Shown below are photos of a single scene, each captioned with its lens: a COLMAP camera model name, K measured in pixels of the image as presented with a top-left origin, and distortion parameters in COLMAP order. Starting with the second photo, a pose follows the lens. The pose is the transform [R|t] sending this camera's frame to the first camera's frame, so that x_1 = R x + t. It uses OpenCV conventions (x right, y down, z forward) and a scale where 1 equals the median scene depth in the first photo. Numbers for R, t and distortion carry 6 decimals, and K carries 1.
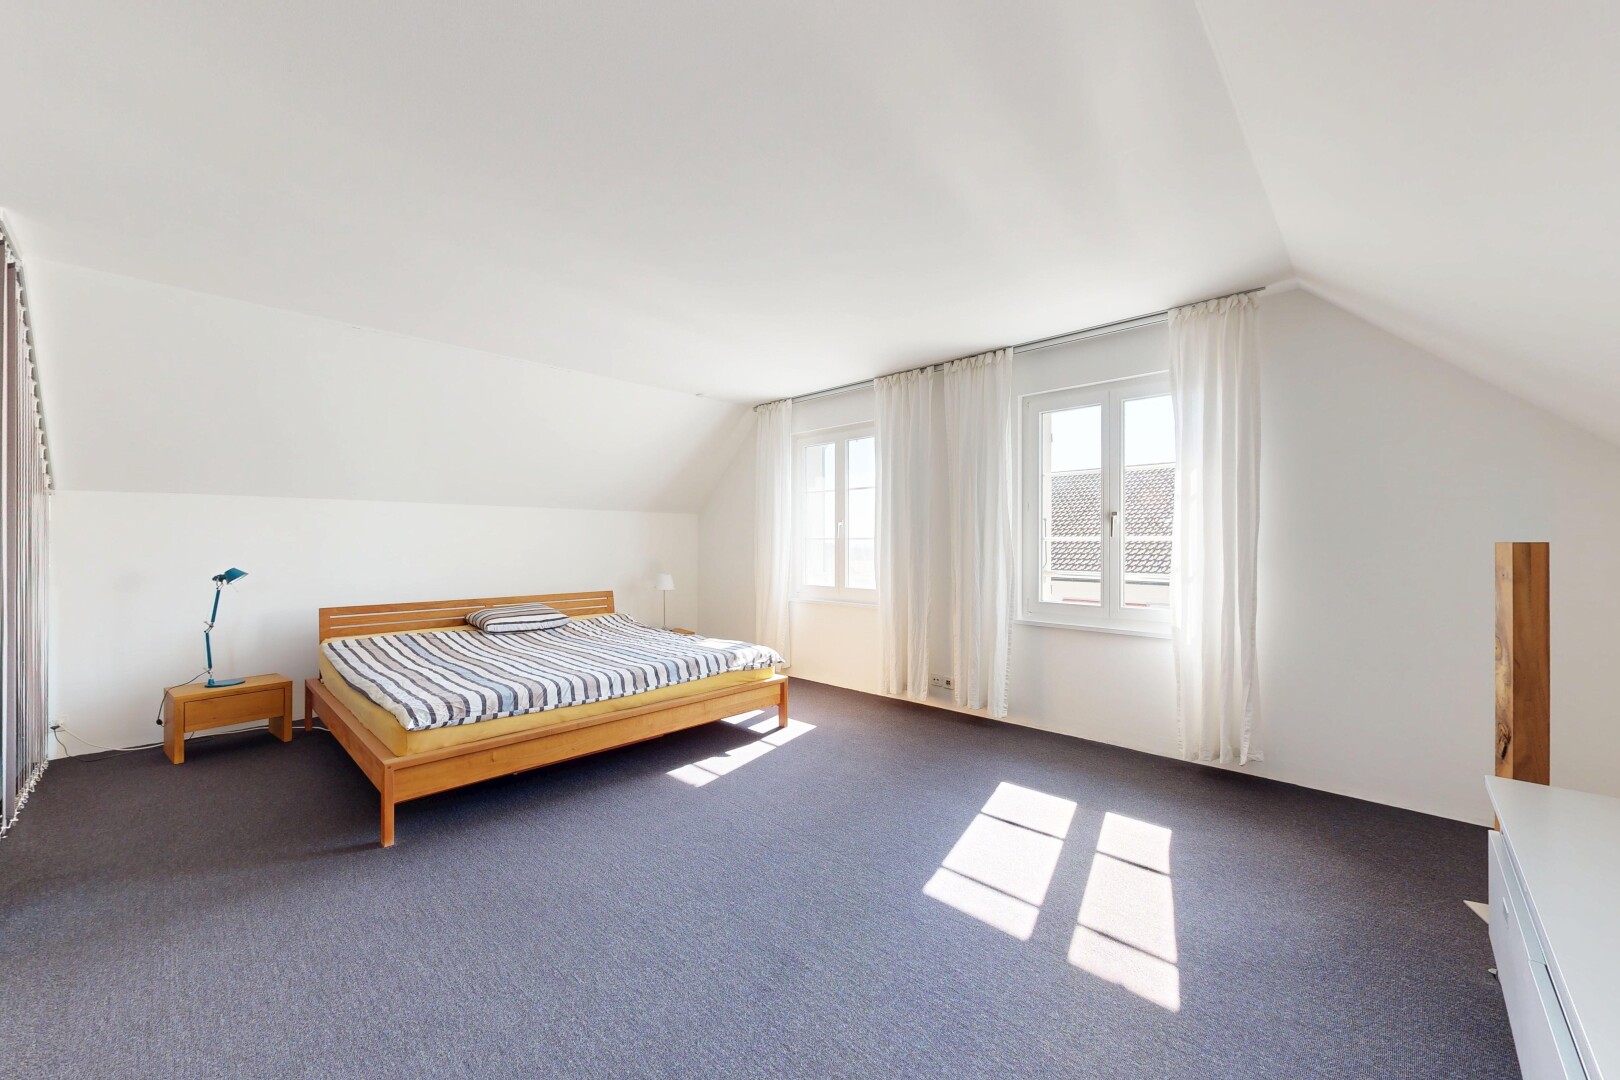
lens RADIAL K [[608.2, 0, 807.9], [0, 608.2, 539.6], [0, 0, 1]] dist [0.000462, 0.000007]
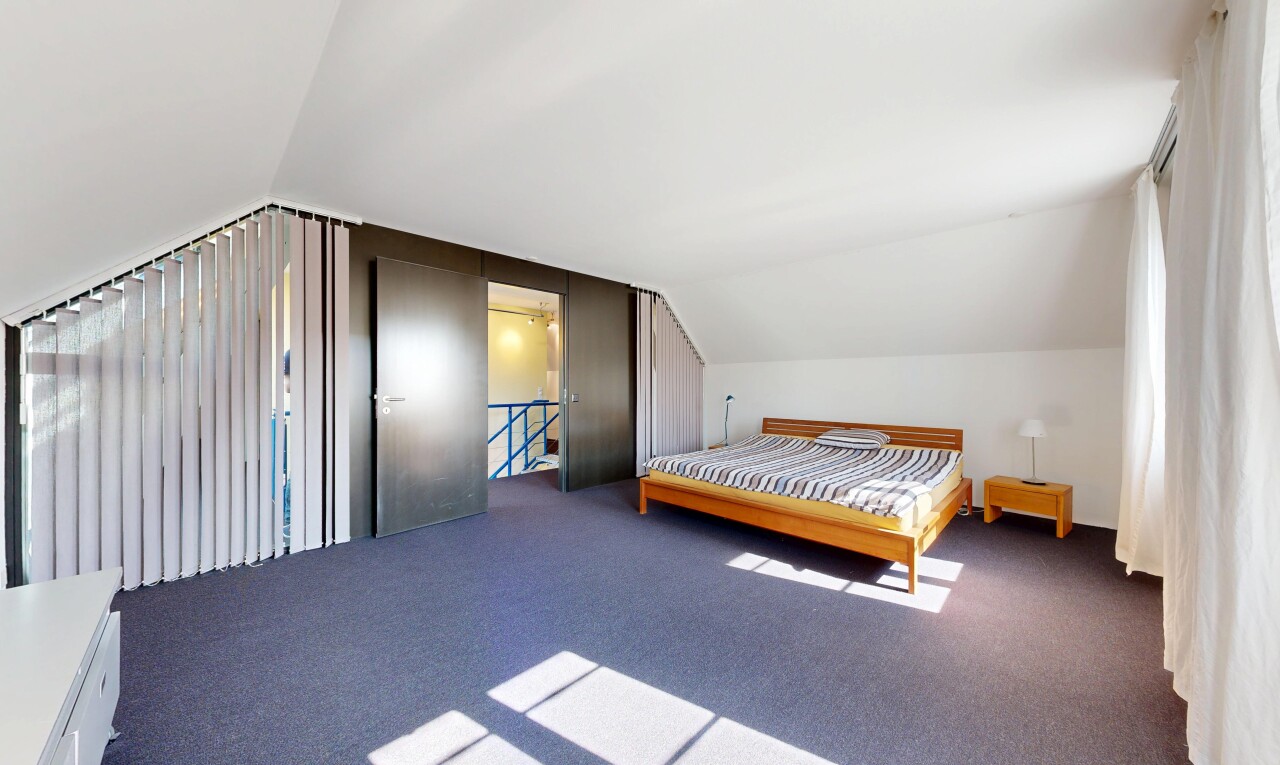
lens RADIAL K [[430.0, 0, 637.2], [0, 430.0, 383.7], [0, 0, 1]] dist [-0.008980, -0.000059]
pose [[-0.006891, -0.003091, -0.999971, 0.573609], [0.002715, 0.999991, -0.003110, 0.007422], [0.999973, -0.002736, -0.006883, 0.604235]]
